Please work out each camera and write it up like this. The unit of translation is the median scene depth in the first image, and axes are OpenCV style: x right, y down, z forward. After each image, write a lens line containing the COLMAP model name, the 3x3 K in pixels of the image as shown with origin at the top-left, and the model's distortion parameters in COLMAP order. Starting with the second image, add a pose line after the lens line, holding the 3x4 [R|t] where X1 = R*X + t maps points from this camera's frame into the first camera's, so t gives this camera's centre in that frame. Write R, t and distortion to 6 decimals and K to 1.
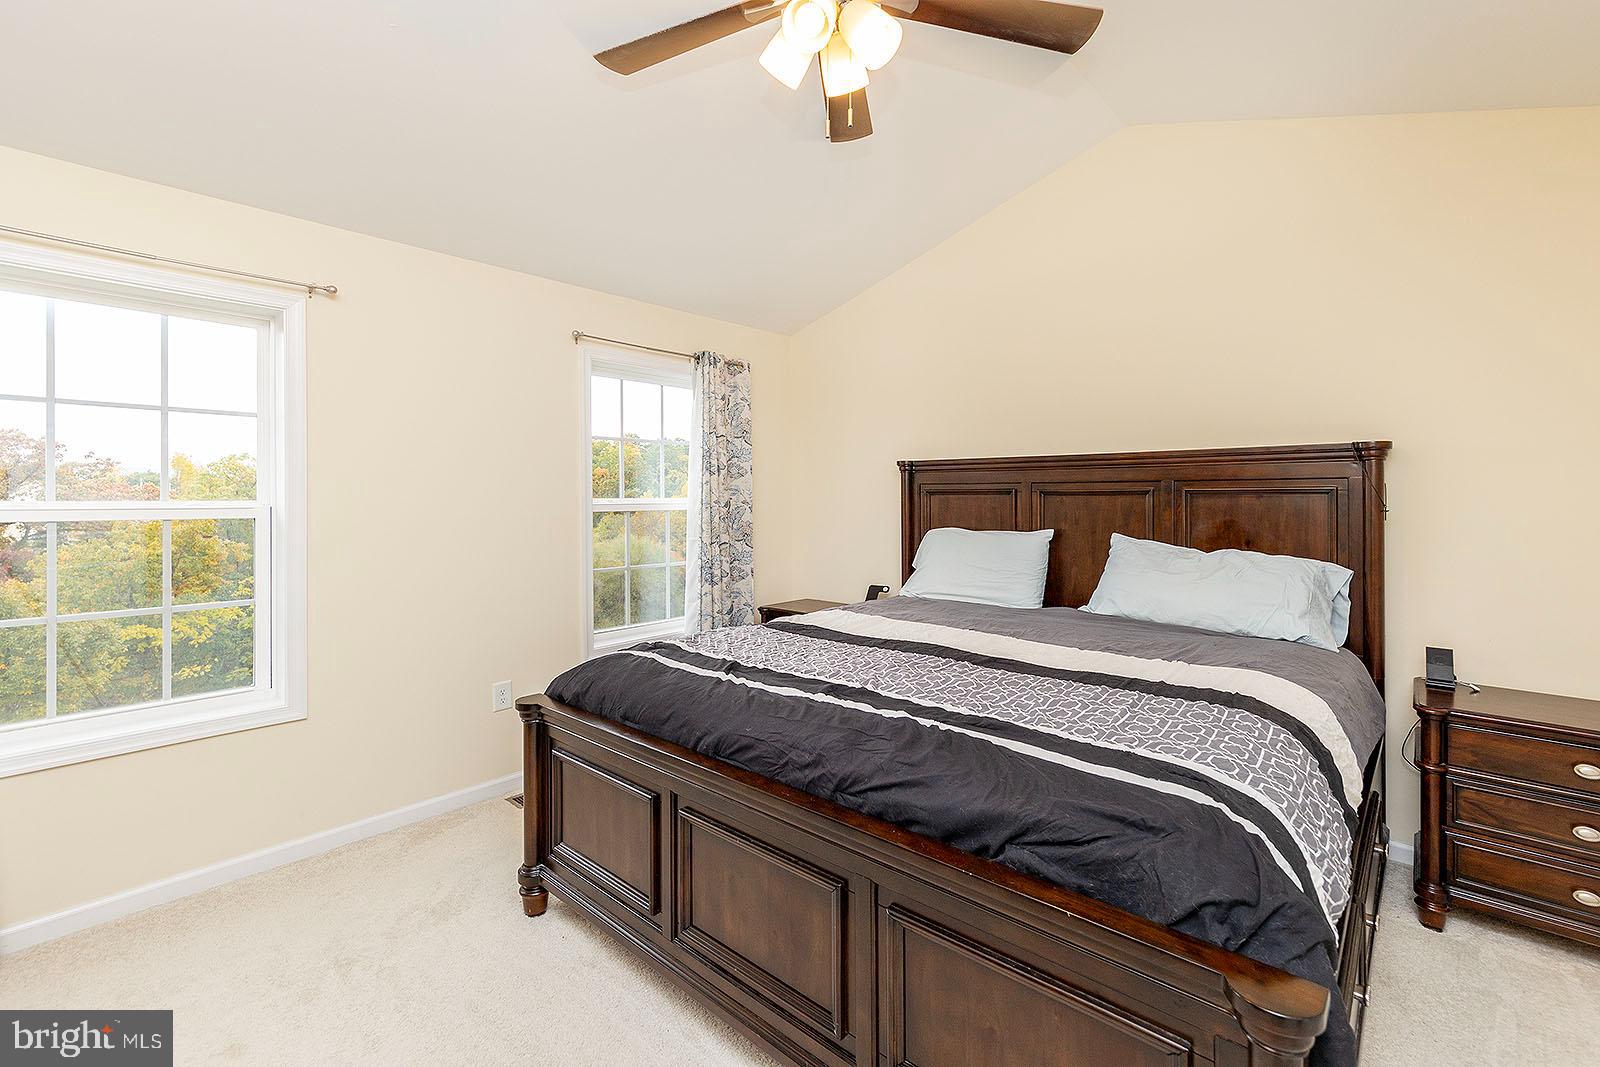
lens RADIAL K [[682.0, 0, 828.2], [0, 682.0, 494.1], [0, 0, 1]] dist [0.010862, -0.004372]
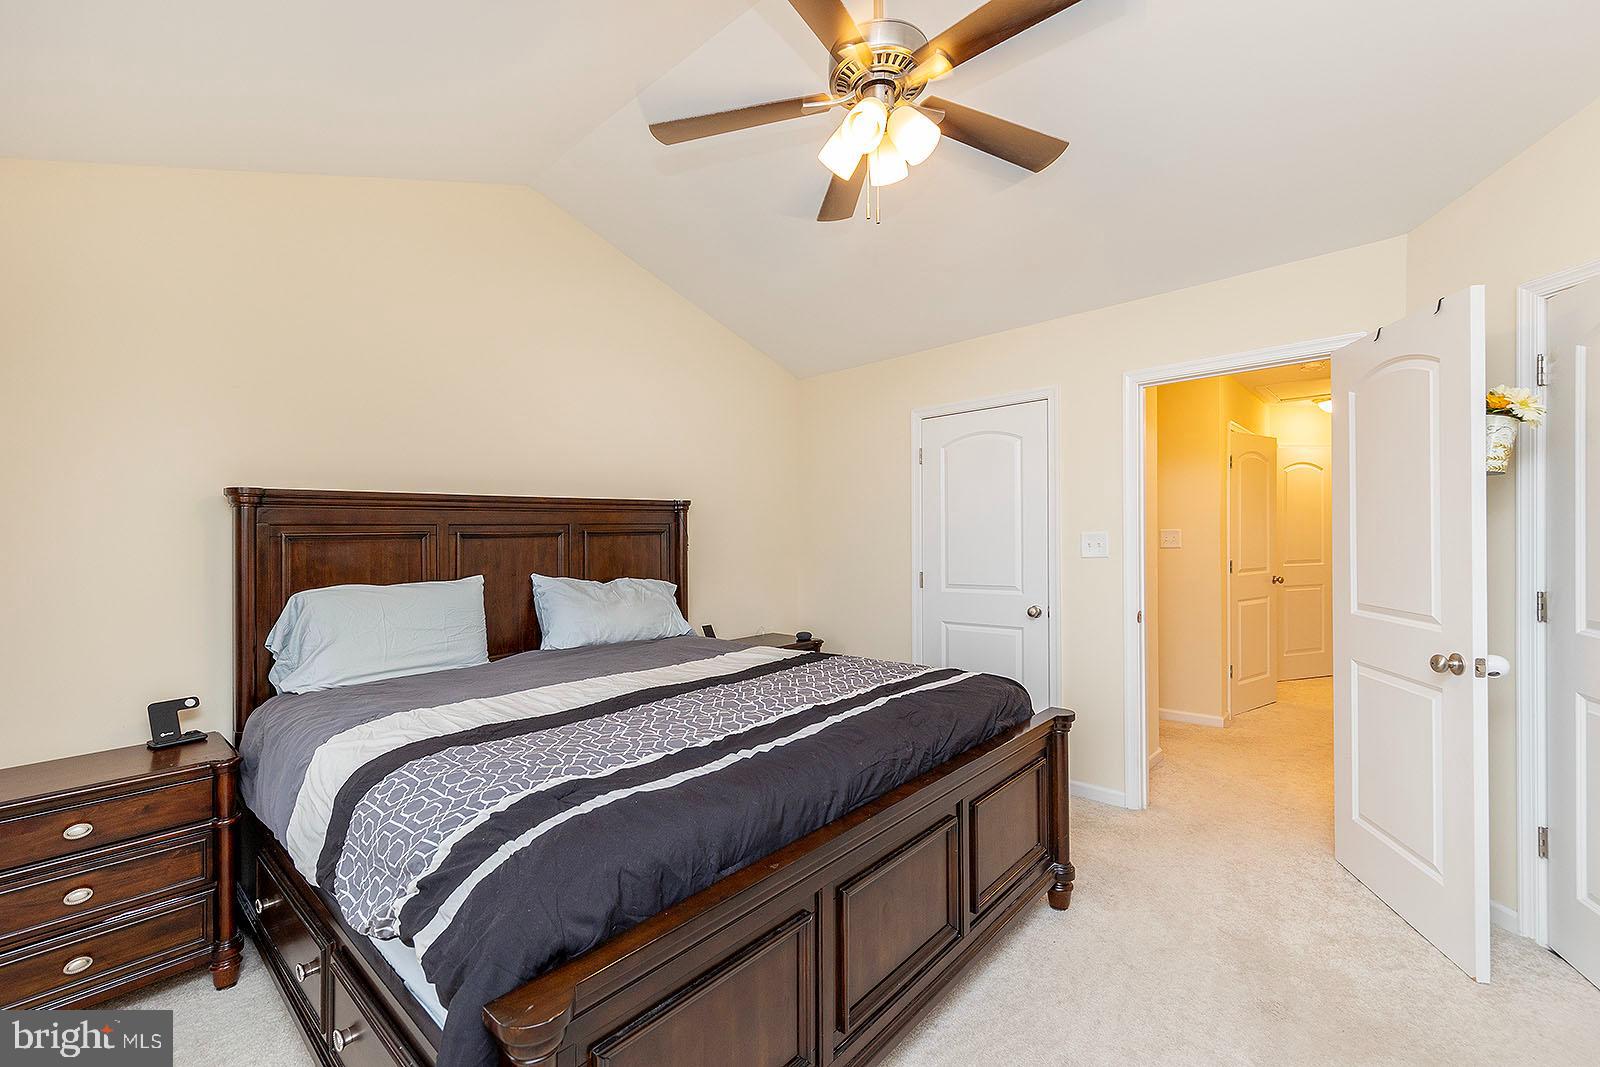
lens RADIAL K [[682.0, 0, 791.8], [0, 682.0, 530.8], [0, 0, 1]] dist [0.010862, -0.004372]
pose [[0.034428, 0.002777, 0.999403, -0.652221], [0.015434, 0.999875, -0.003310, 0.001195], [-0.999288, 0.015539, 0.034381, 0.612336]]
